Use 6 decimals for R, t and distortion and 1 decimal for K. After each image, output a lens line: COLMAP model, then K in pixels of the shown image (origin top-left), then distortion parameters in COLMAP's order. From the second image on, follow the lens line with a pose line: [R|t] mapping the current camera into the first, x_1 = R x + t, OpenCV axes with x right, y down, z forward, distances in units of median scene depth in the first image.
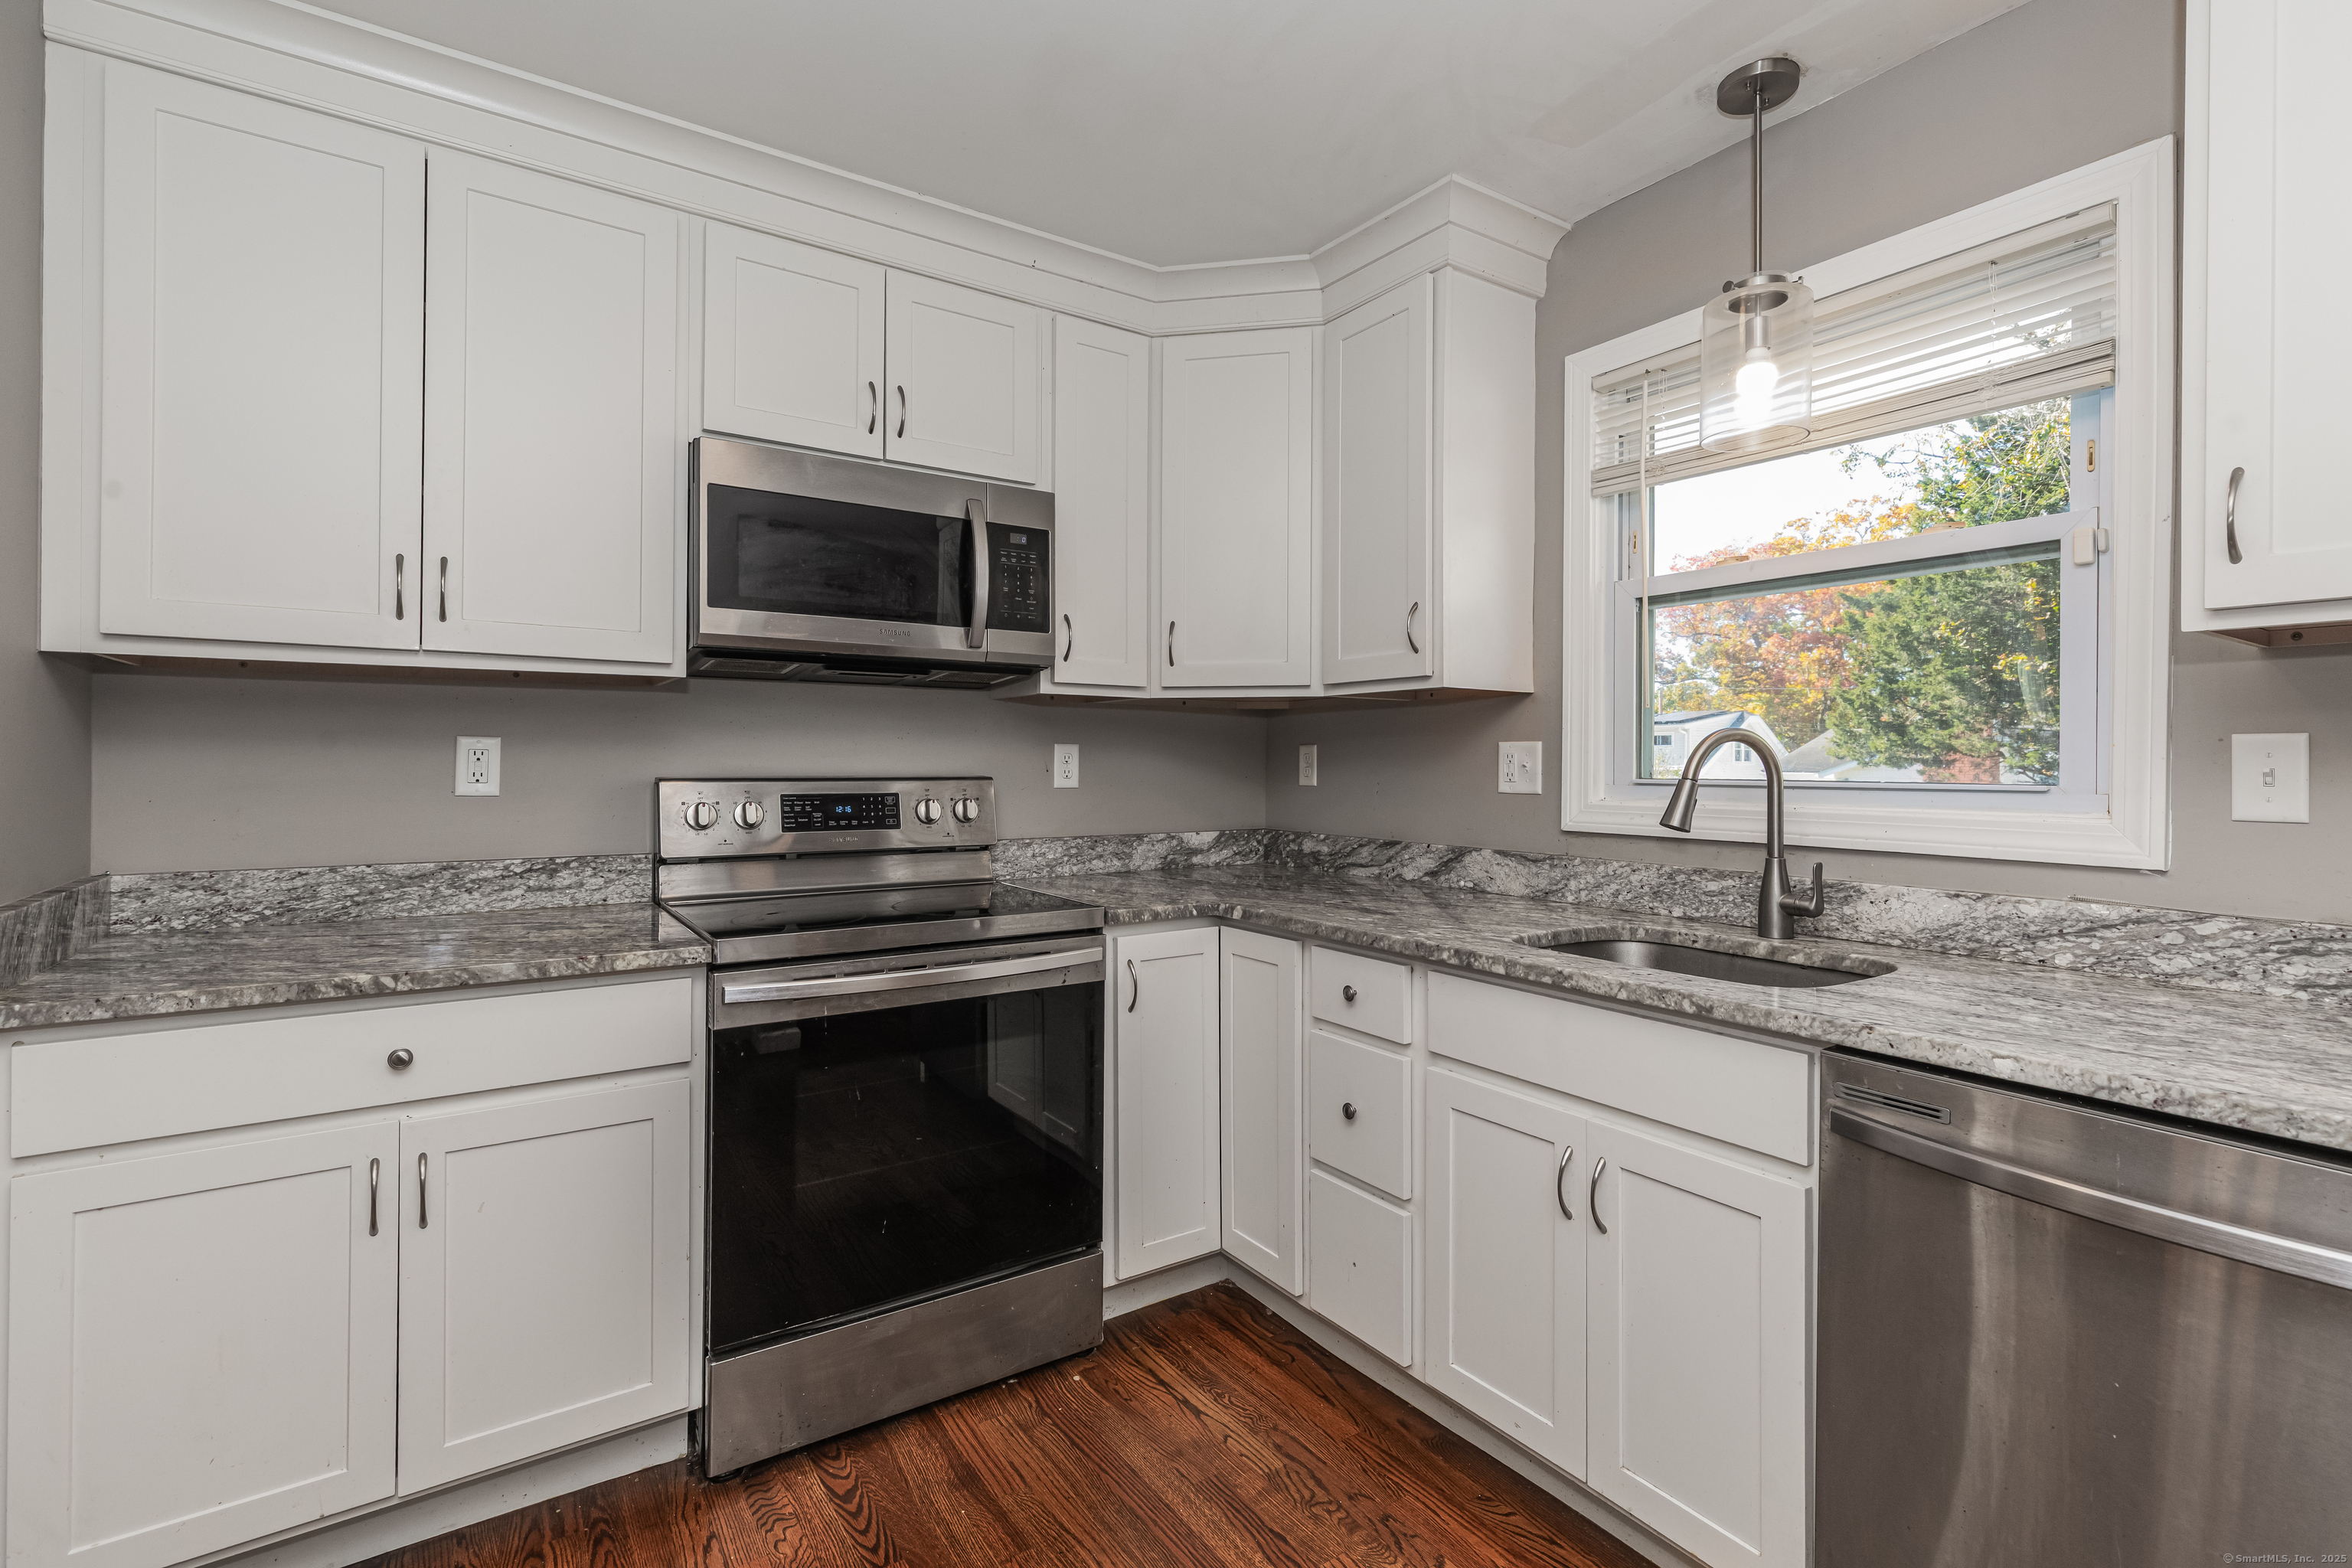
lens RADIAL K [[1064.8, 0, 1185.7], [0, 1064.8, 762.4], [0, 0, 1]] dist [-0.000079, -0.000057]
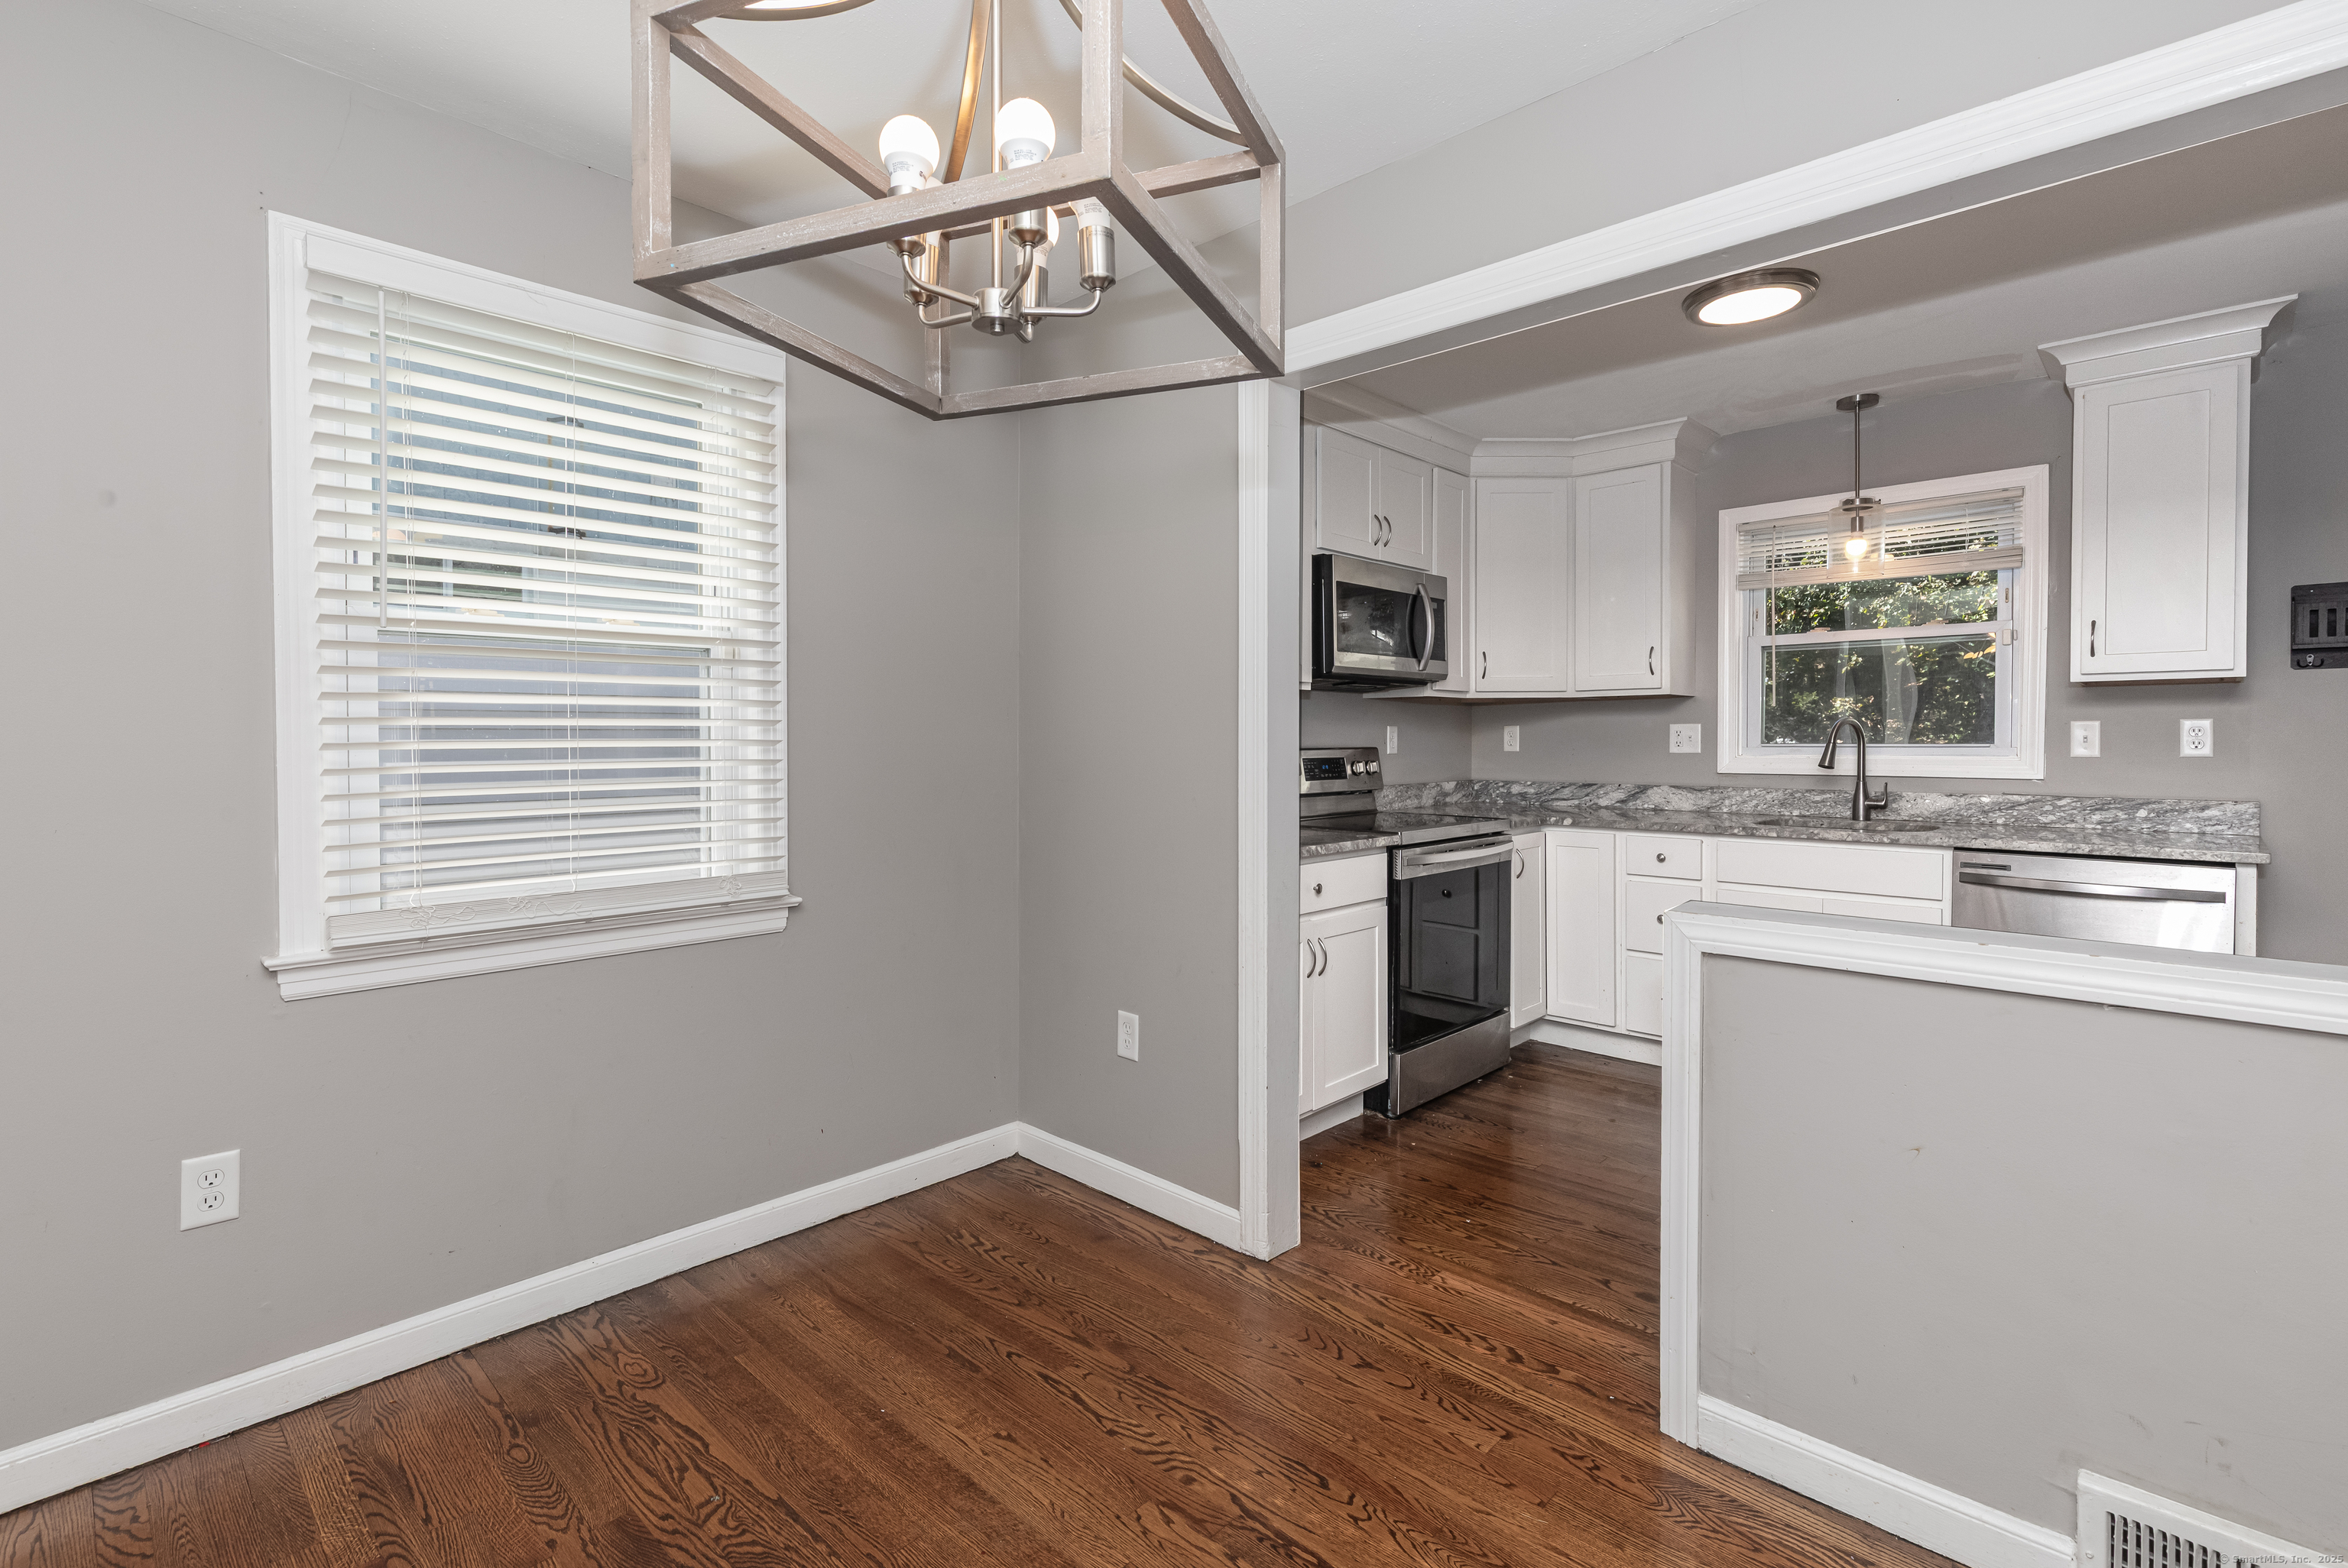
lens RADIAL K [[1070.0, 0, 1173.5], [0, 1070.0, 756.1], [0, 0, 1]] dist [0.006178, 0.000042]
pose [[0.977875, -0.011397, 0.208879, -1.128072], [0.007892, 0.999814, 0.017607, -0.004720], [-0.209041, -0.015569, 0.977783, -0.709084]]
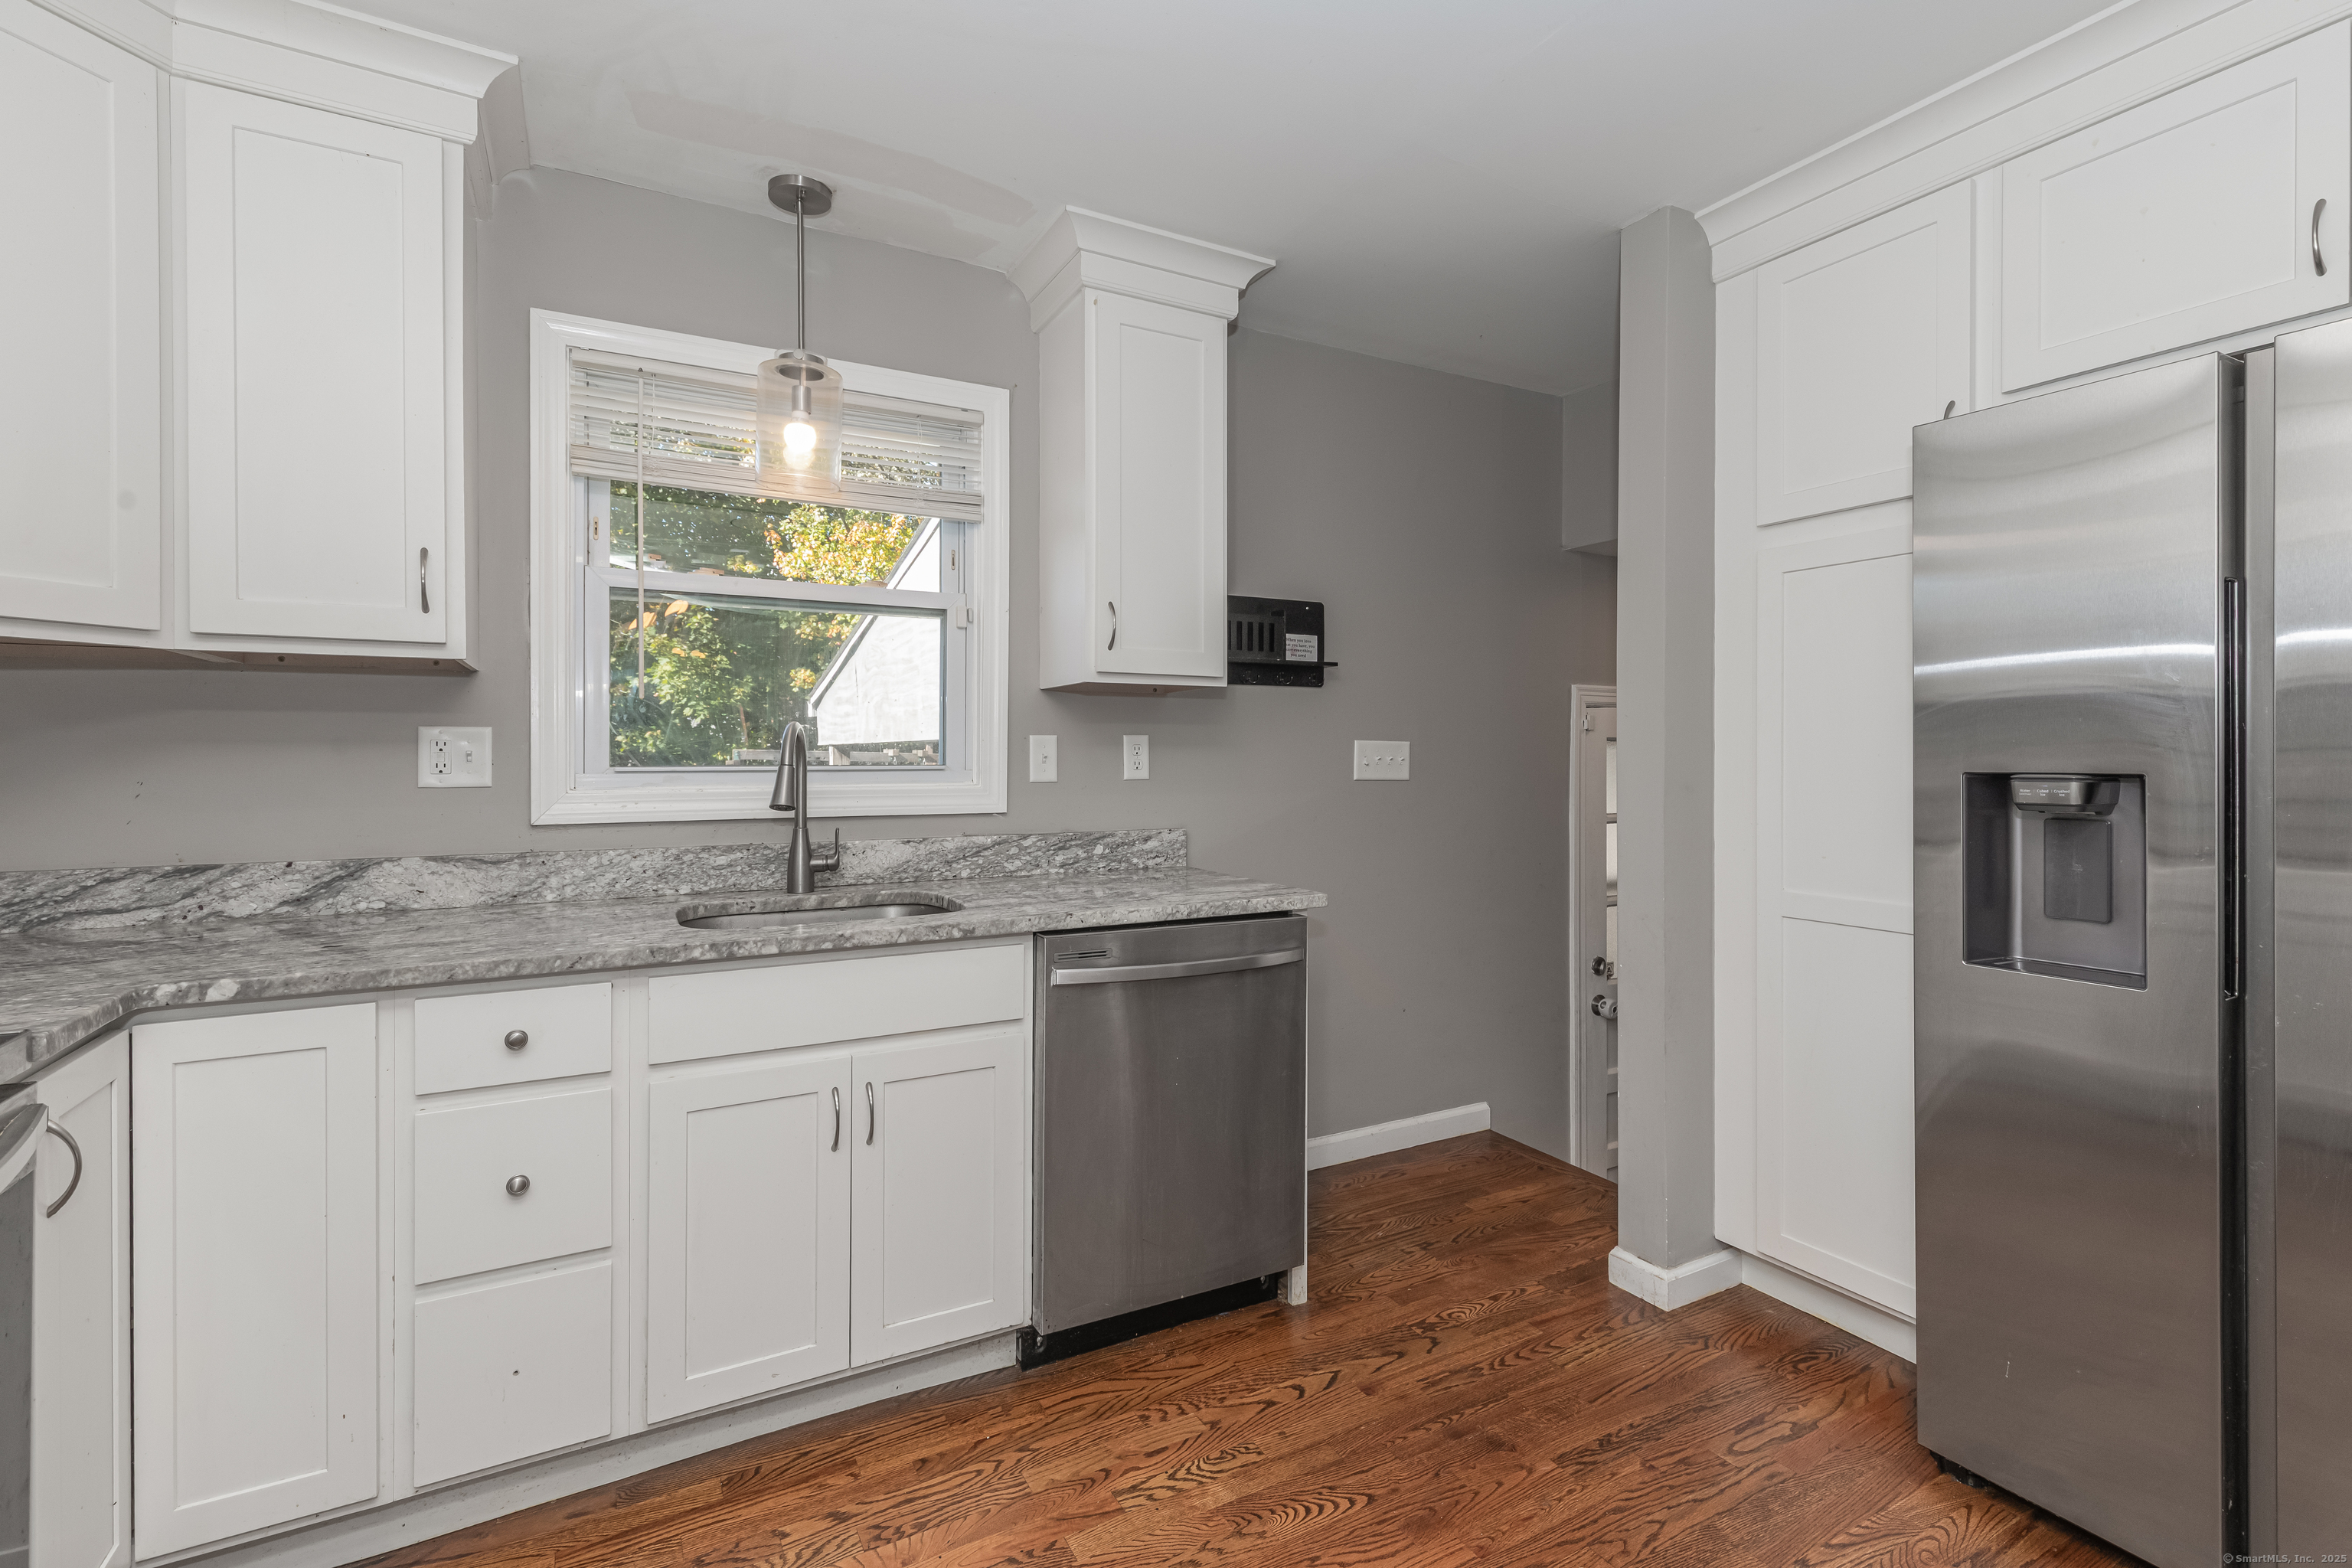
lens RADIAL K [[1072.0, 0, 1175.5], [0, 1072.0, 756.1], [0, 0, 1]] dist [0.006178, 0.000042]
pose [[0.098403, -0.008826, 0.995108, -0.622533], [-0.000517, 0.999960, 0.008920, -0.004909], [-0.995147, -0.001392, 0.098394, 0.434640]]
